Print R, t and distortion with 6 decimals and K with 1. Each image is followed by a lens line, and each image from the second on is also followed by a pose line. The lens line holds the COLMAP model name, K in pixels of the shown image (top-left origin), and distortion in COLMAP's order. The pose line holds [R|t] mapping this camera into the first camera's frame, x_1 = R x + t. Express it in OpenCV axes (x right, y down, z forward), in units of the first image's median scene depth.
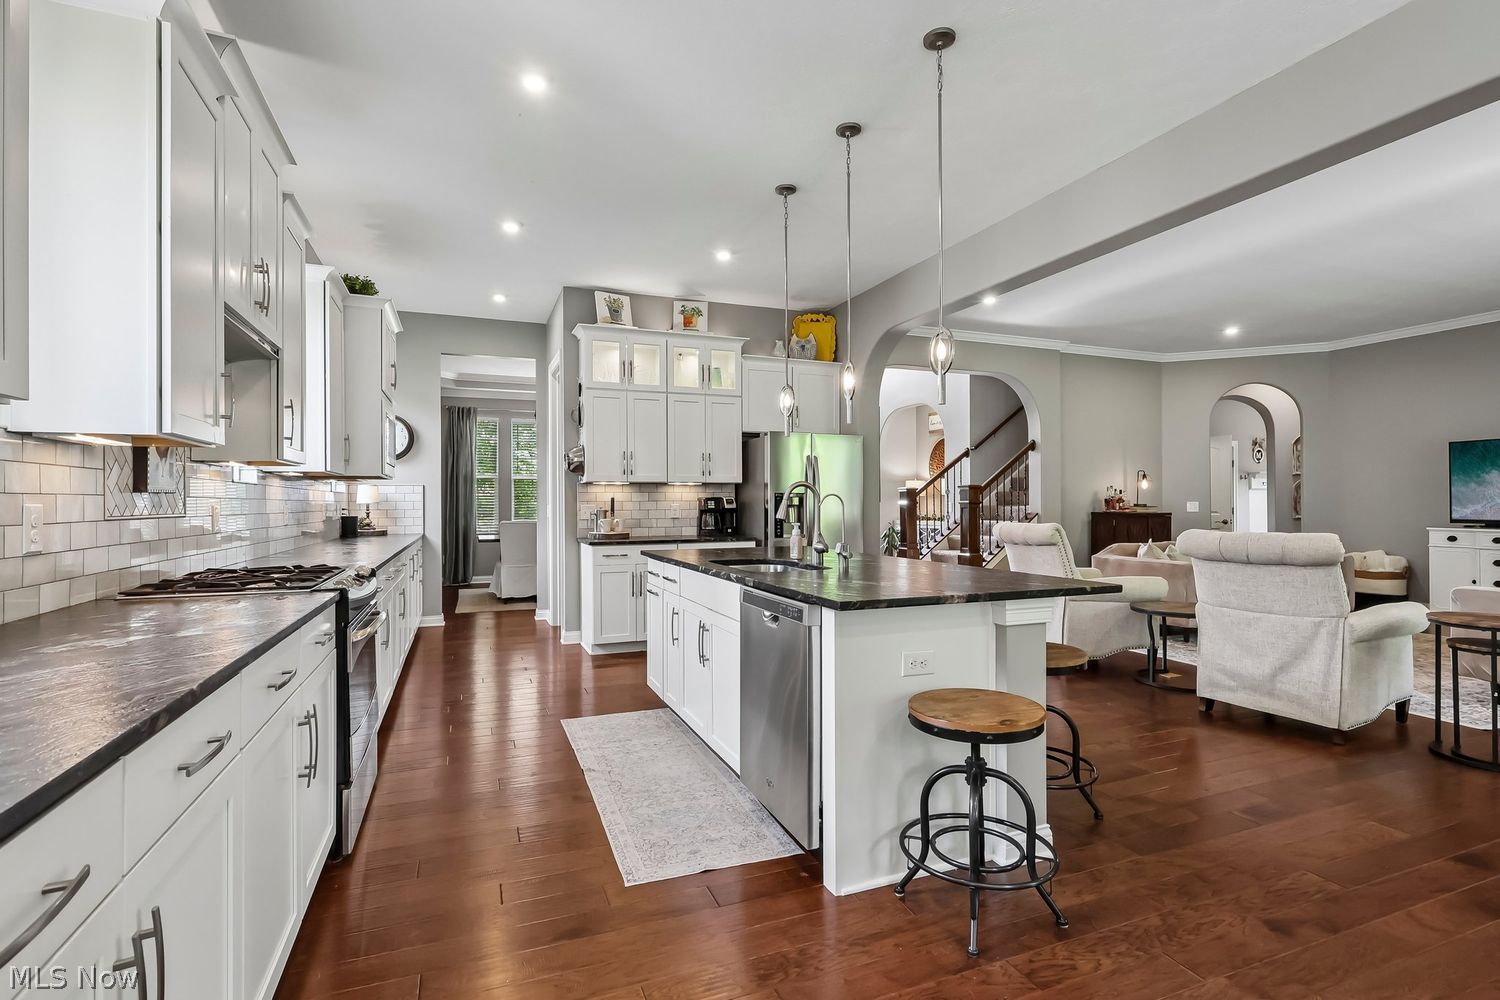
lens RADIAL K [[712.5, 0, 750.0], [0, 712.5, 500.0], [0, 0, 1]] dist [-0.000876, -0.000279]
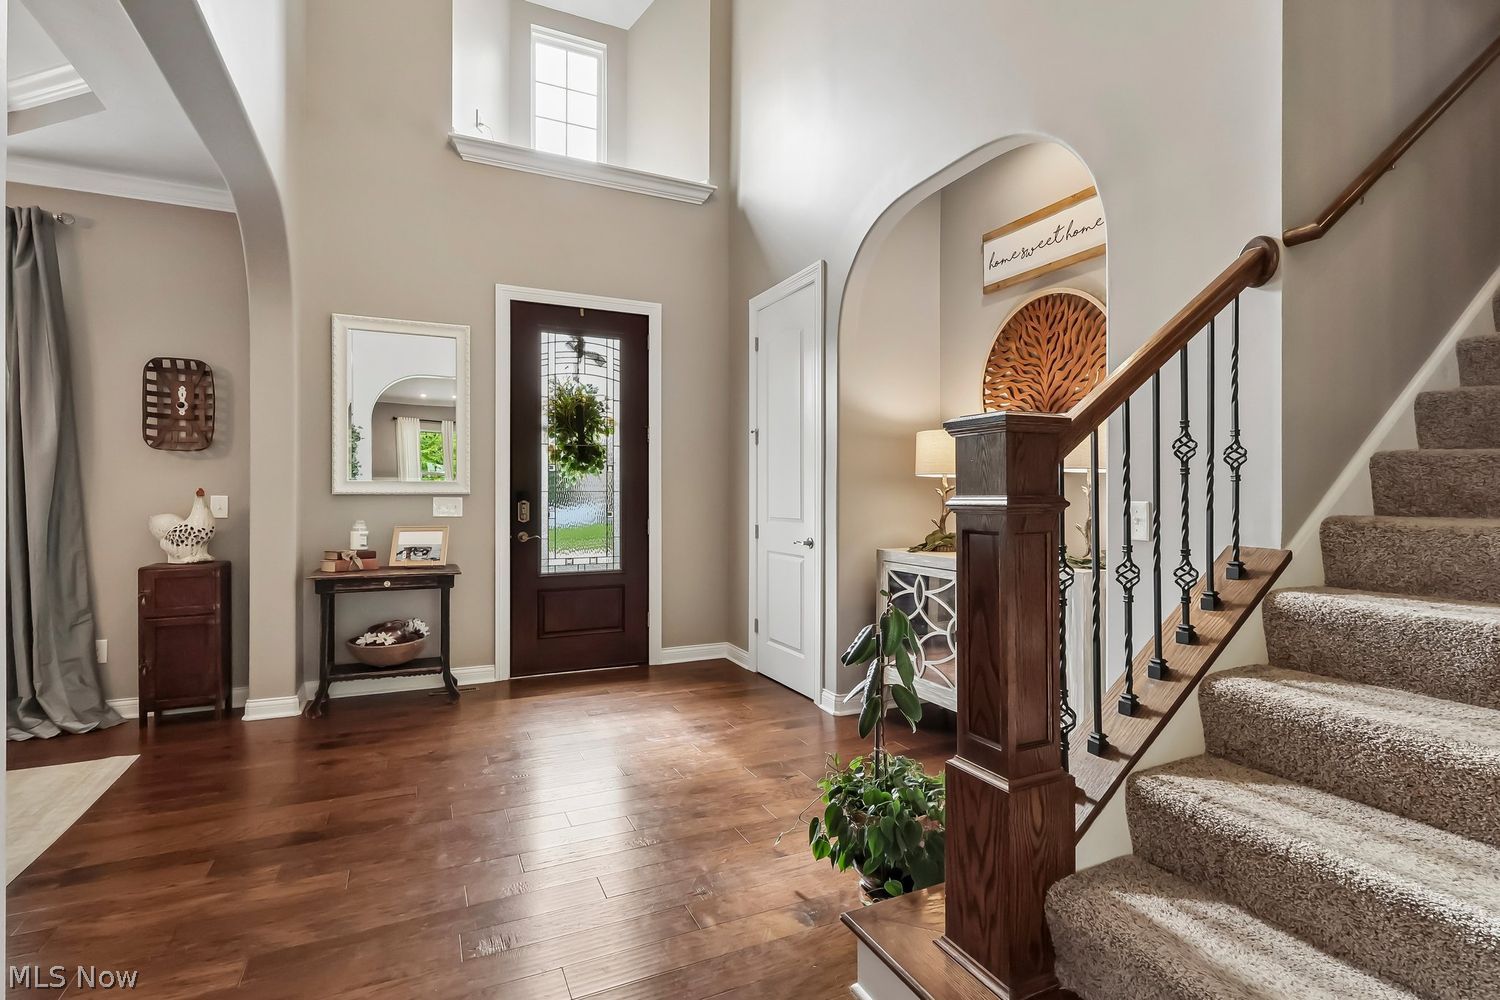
lens RADIAL K [[712.5, 0, 750.0], [0, 712.5, 500.0], [0, 0, 1]] dist [-0.000876, -0.000279]
pose [[0.998047, 0.004596, 0.062296, 0.145044], [-0.005073, 0.999959, 0.007515, 0.001381], [-0.062258, -0.007816, 0.998029, 0.804581]]
